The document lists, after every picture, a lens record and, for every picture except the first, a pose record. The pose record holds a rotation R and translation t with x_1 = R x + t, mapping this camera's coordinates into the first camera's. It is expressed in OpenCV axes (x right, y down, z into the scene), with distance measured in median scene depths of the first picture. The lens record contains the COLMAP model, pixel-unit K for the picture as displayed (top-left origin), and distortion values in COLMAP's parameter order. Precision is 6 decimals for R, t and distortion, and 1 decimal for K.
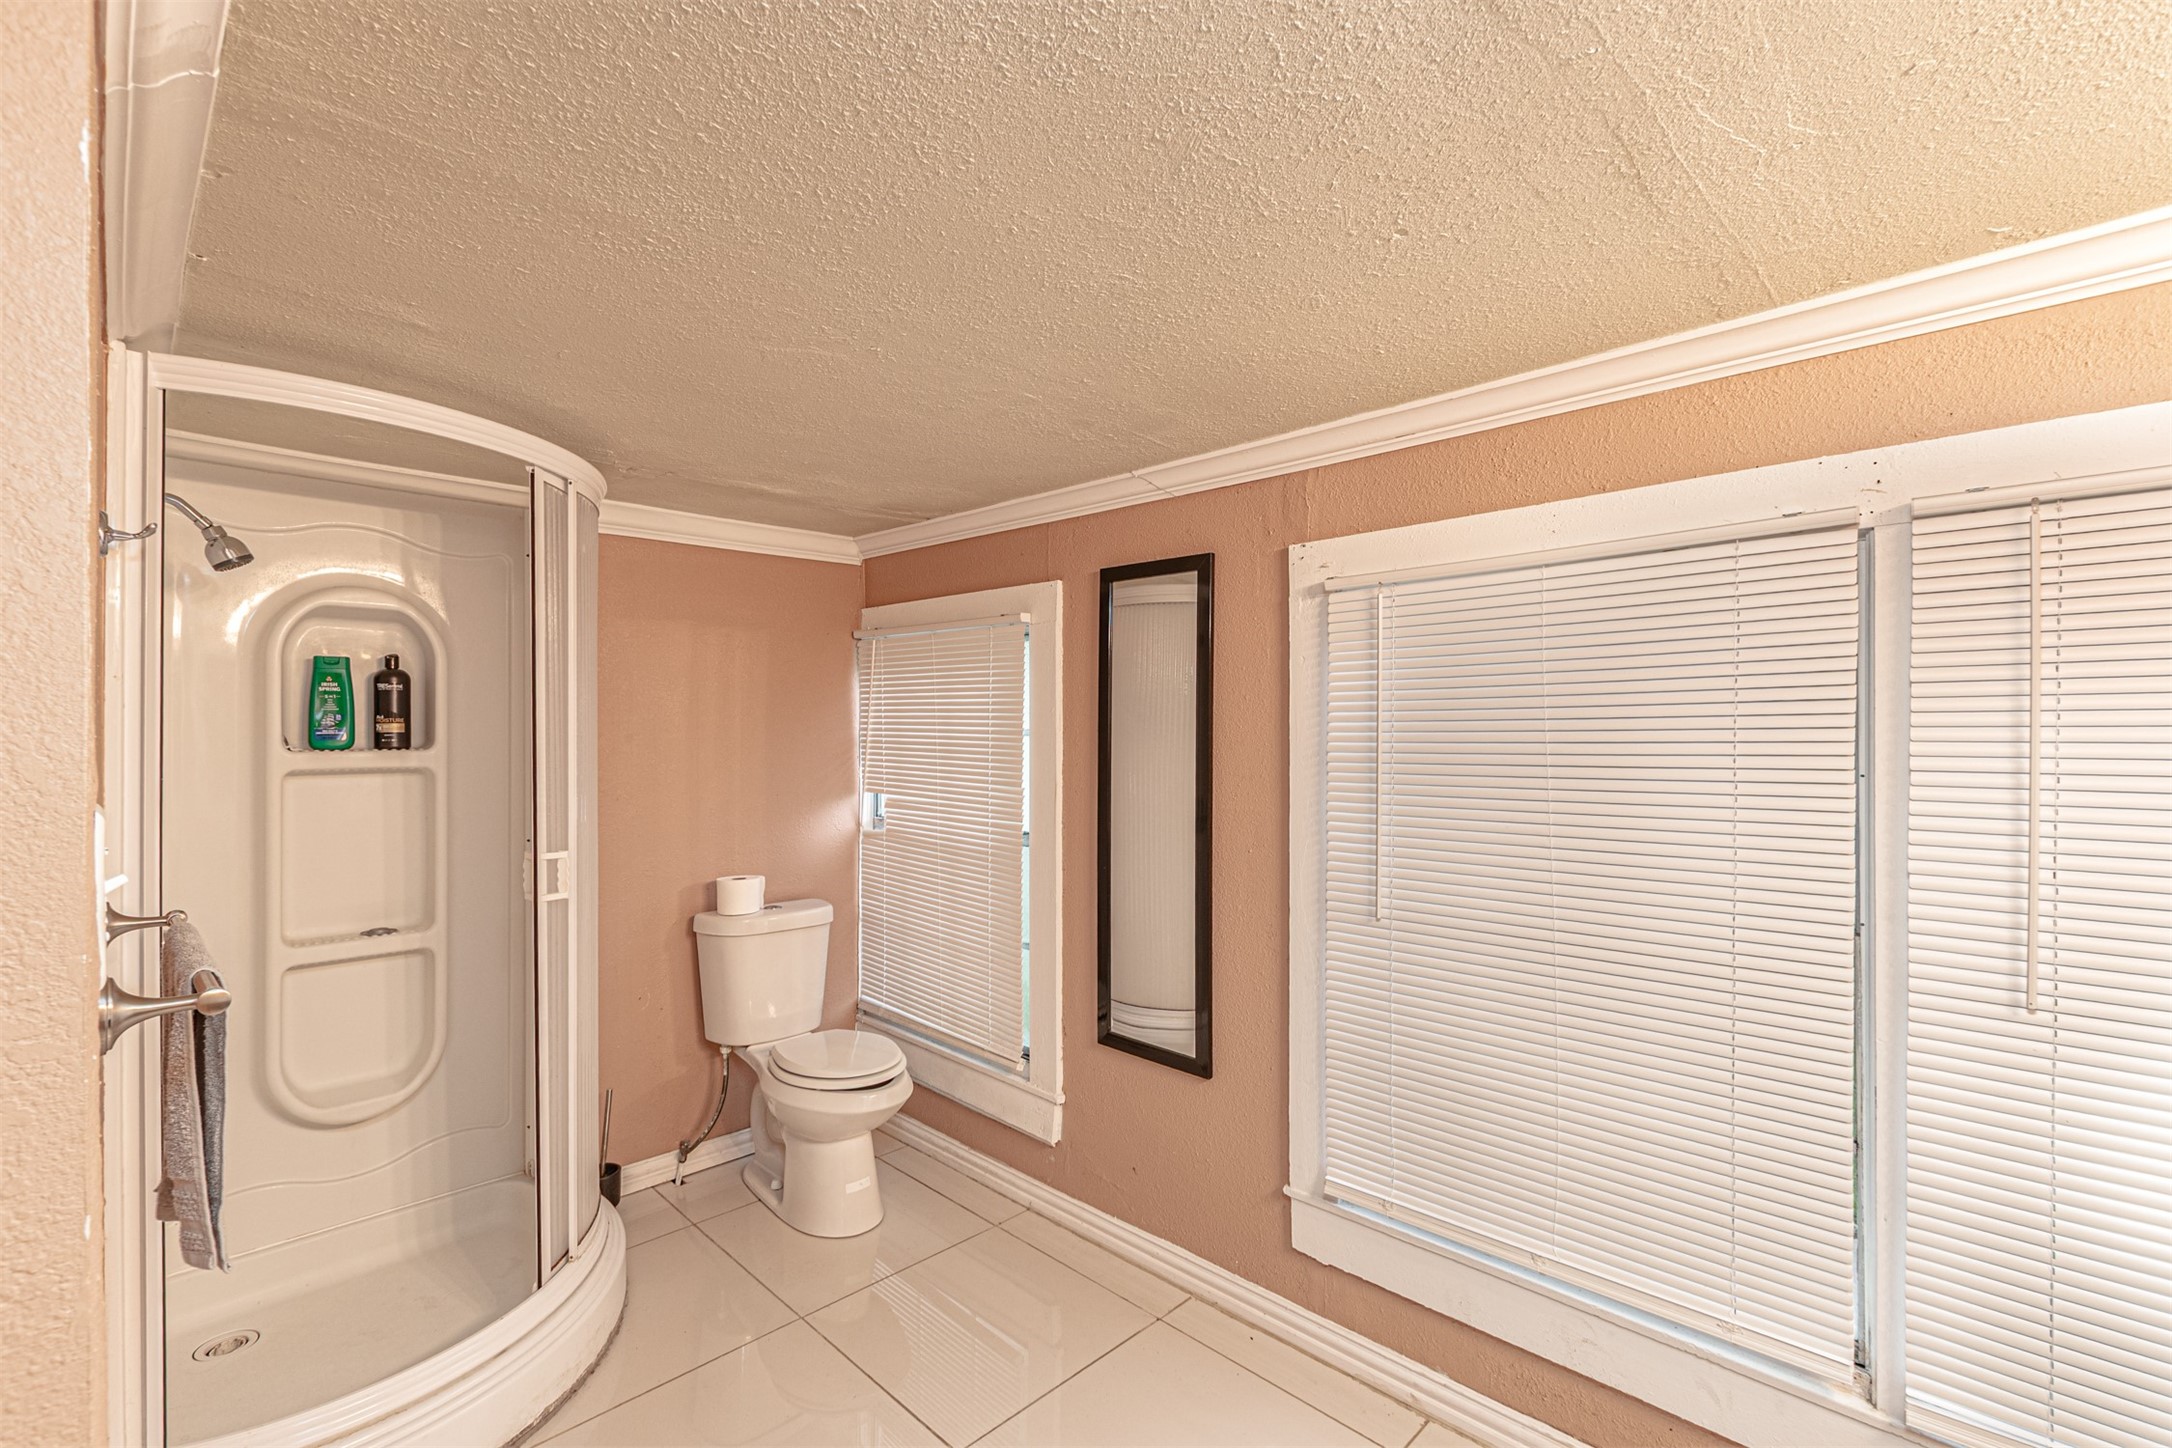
lens RADIAL K [[981.3, 0, 1086.0], [0, 981.3, 724.0], [0, 0, 1]] dist [0.000771, 0.000071]
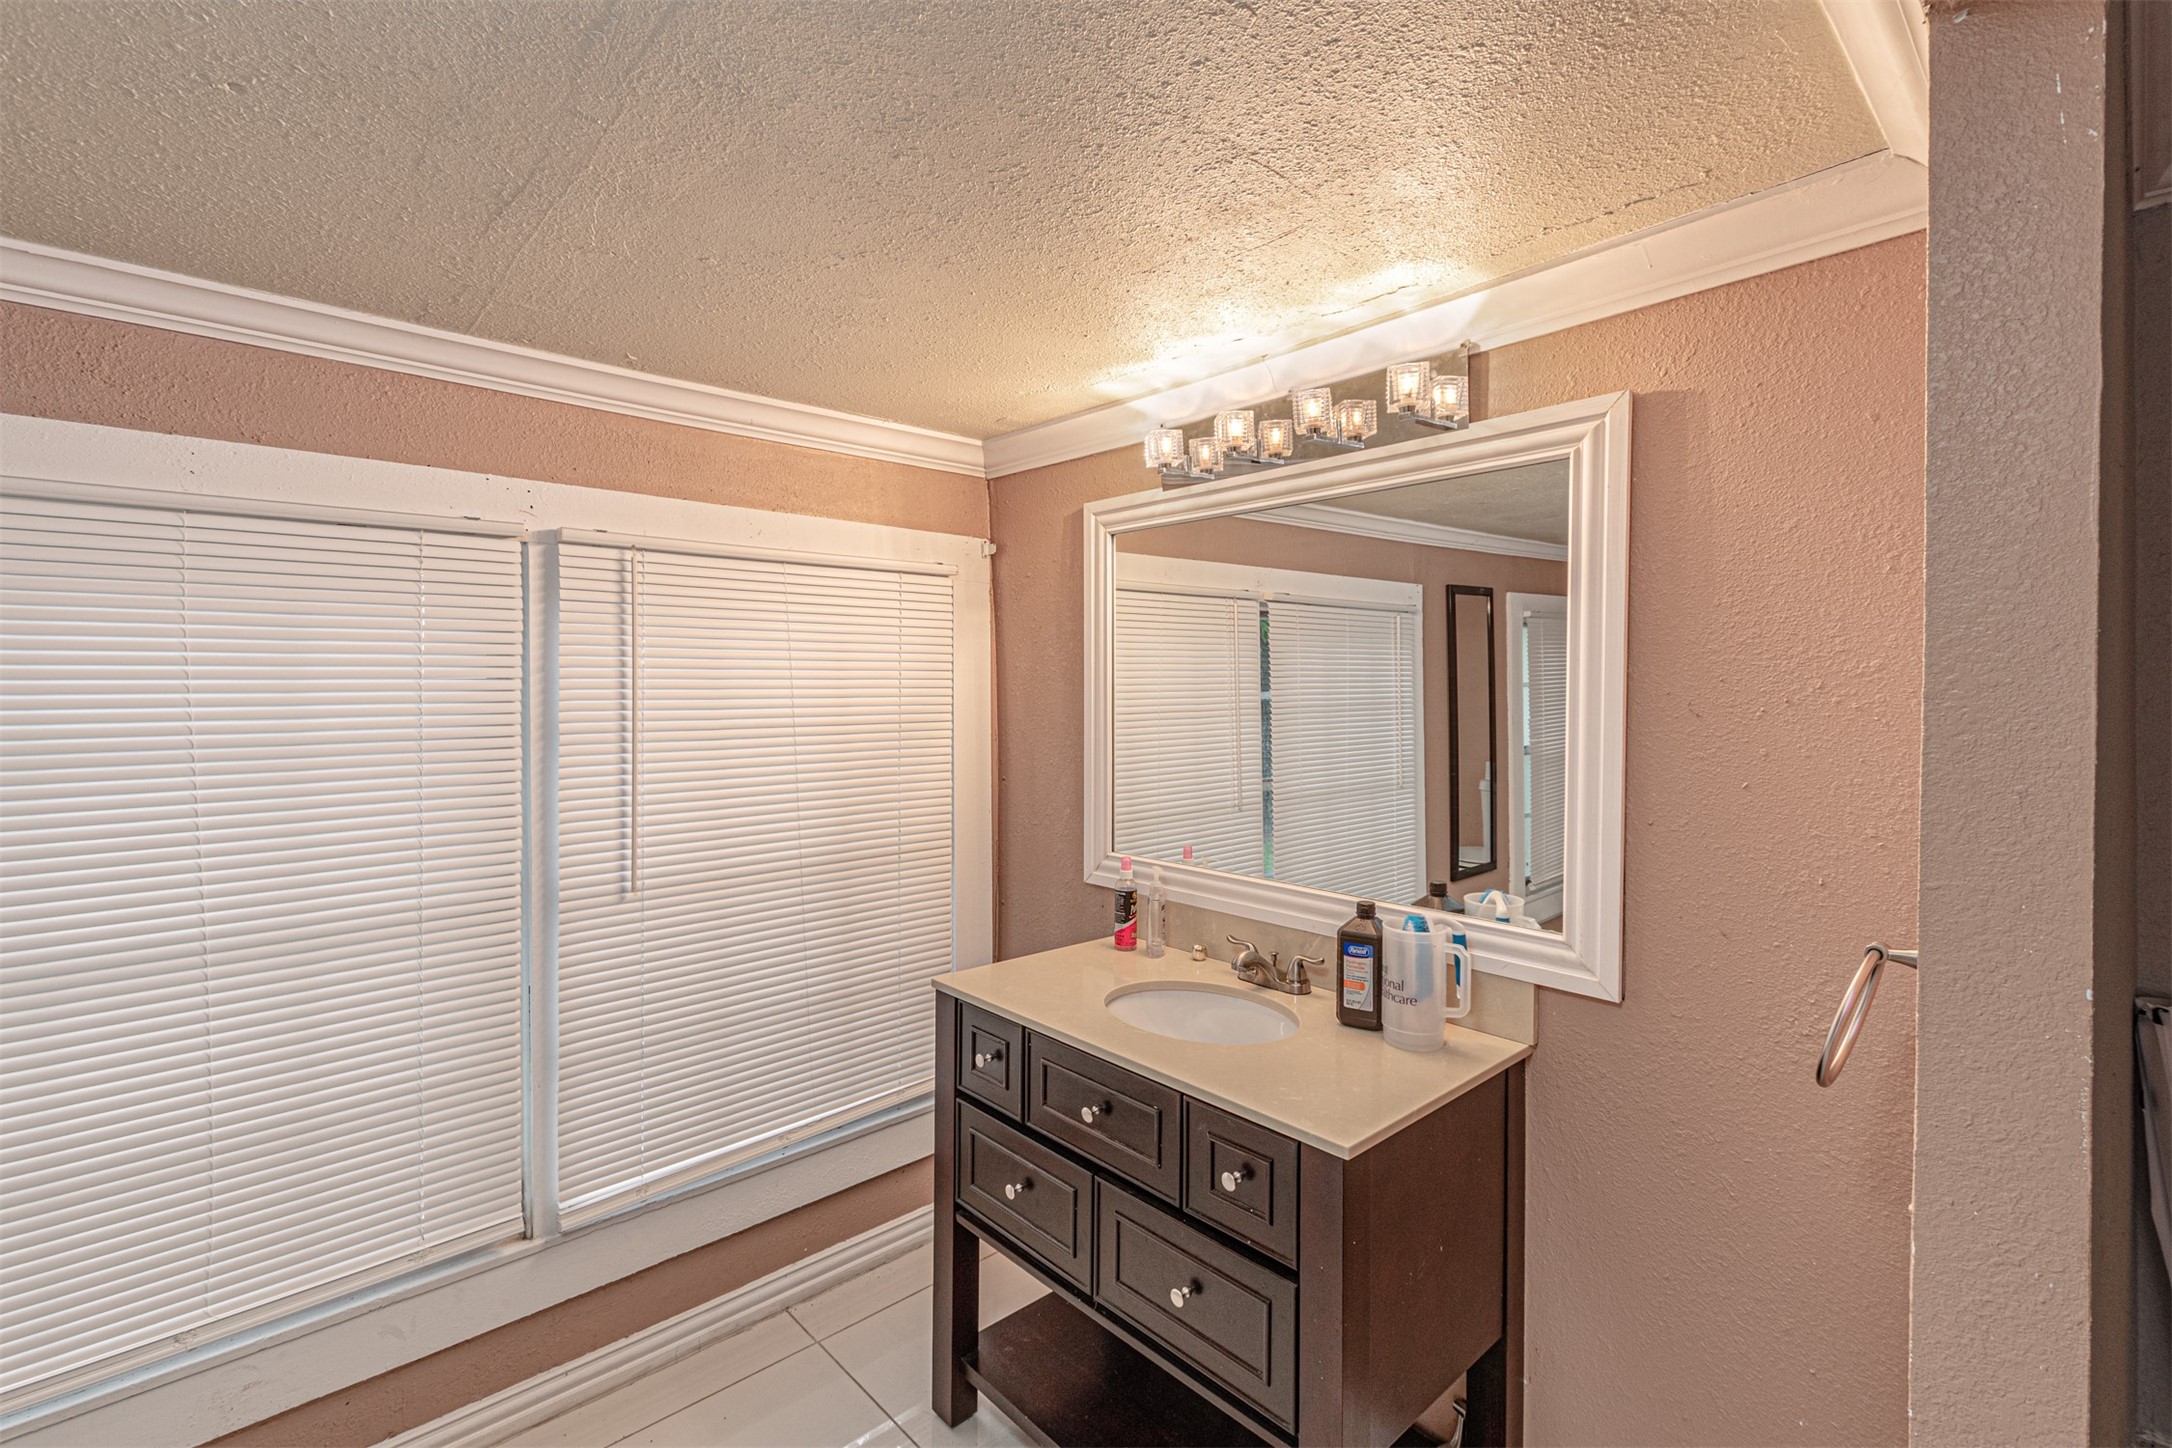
lens RADIAL K [[943.4, 0, 1070.9], [0, 943.4, 702.0], [0, 0, 1]] dist [-0.000878, -0.000414]
pose [[0.046248, -0.007946, 0.998898, -0.370769], [-0.002290, 0.999965, 0.008061, -0.007393], [-0.998927, -0.002660, 0.046228, 0.251685]]
